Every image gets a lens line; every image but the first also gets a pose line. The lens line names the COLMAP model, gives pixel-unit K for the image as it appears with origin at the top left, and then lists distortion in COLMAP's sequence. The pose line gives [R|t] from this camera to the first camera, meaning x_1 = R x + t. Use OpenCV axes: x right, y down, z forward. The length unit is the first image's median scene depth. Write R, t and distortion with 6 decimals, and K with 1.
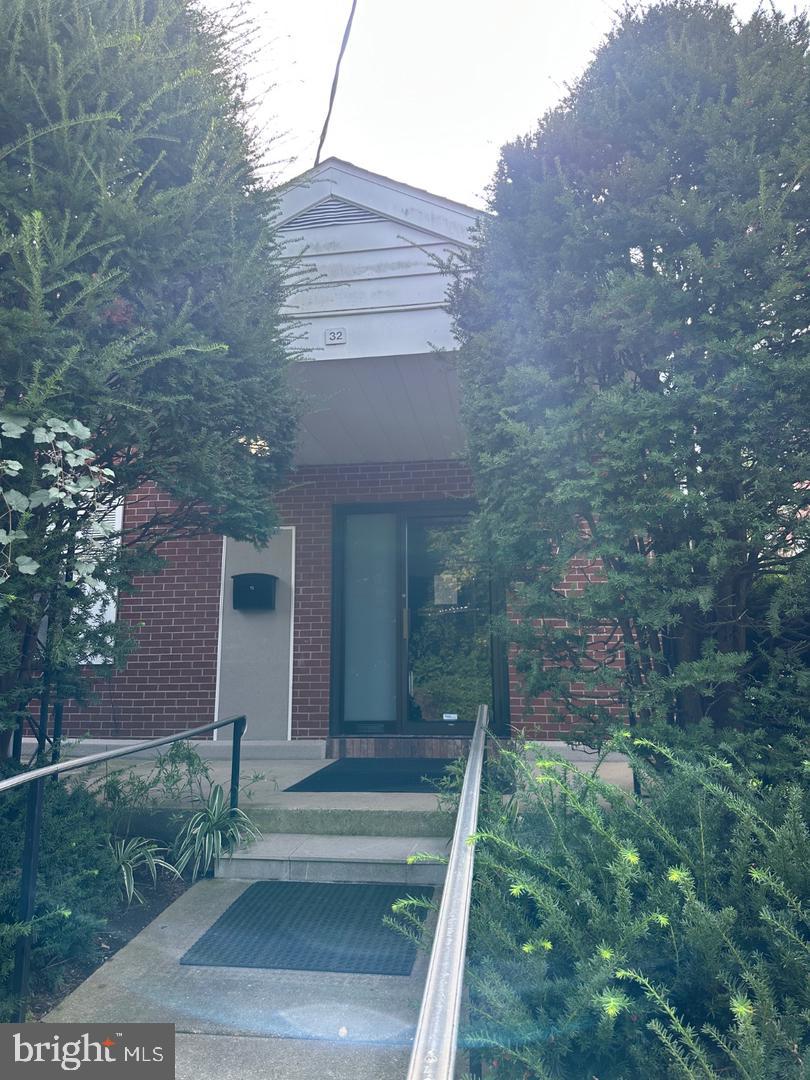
lens RADIAL K [[753.1, 0, 404.4], [0, 753.1, 540.8], [0, 0, 1]] dist [0.071524, -0.046650]
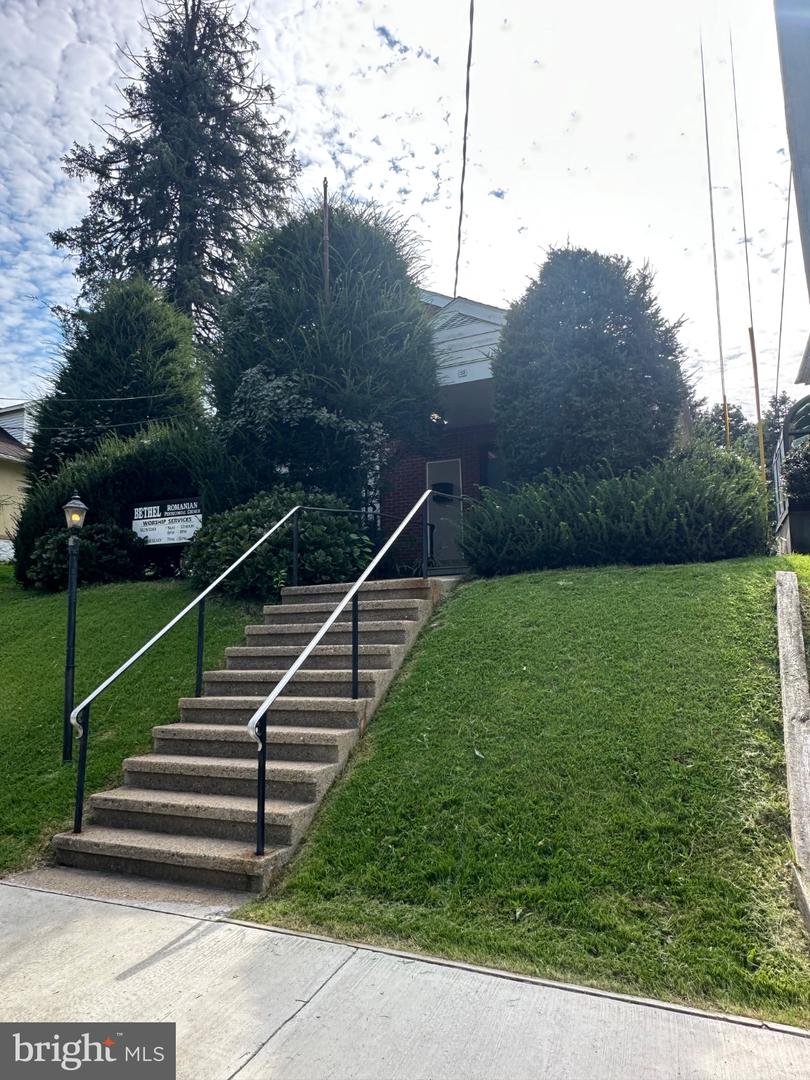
lens RADIAL K [[689.0, 0, 405.6], [0, 689.0, 541.5], [0, 0, 1]] dist [0.000189, 0.000192]
pose [[0.959931, -0.032524, -0.278342, 0.377419], [0.051721, 0.996741, 0.061905, 0.136538], [0.275422, -0.073820, 0.958485, -1.365559]]
